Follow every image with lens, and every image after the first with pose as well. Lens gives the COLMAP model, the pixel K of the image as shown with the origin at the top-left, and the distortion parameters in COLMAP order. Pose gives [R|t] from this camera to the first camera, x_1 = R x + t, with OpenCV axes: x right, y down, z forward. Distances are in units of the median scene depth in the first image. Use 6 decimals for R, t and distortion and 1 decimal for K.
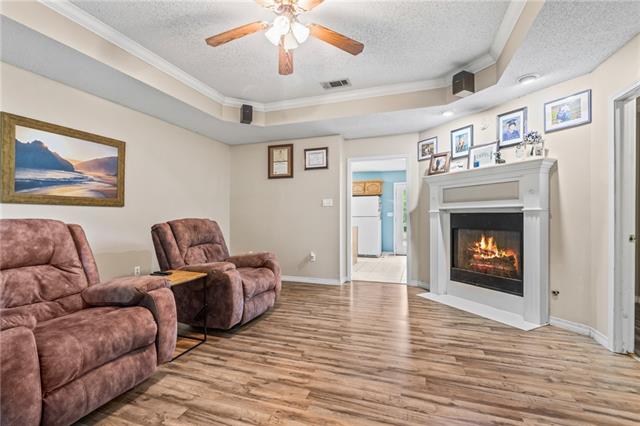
lens RADIAL K [[289.7, 0, 318.0], [0, 289.7, 213.6], [0, 0, 1]] dist [0.002741, -0.000127]
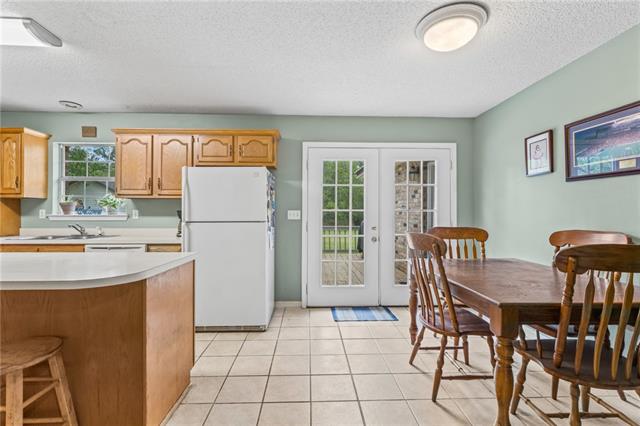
lens RADIAL K [[289.7, 0, 320.7], [0, 289.7, 211.4], [0, 0, 1]] dist [0.002741, -0.000127]
pose [[0.934414, 0.004830, 0.356156, 0.132591], [-0.006212, 0.999977, 0.002737, -0.004393], [-0.356135, -0.004770, 0.934422, 0.588325]]
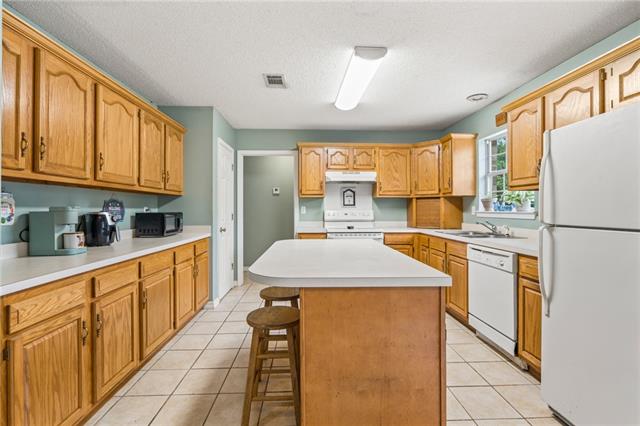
lens RADIAL K [[289.7, 0, 315.1], [0, 289.7, 208.9], [0, 0, 1]] dist [0.002741, -0.000127]
pose [[0.352751, 0.003072, -0.935712, 0.234952], [0.005817, 0.999968, 0.005476, -0.003262], [0.935699, -0.007375, 0.352722, 0.739996]]
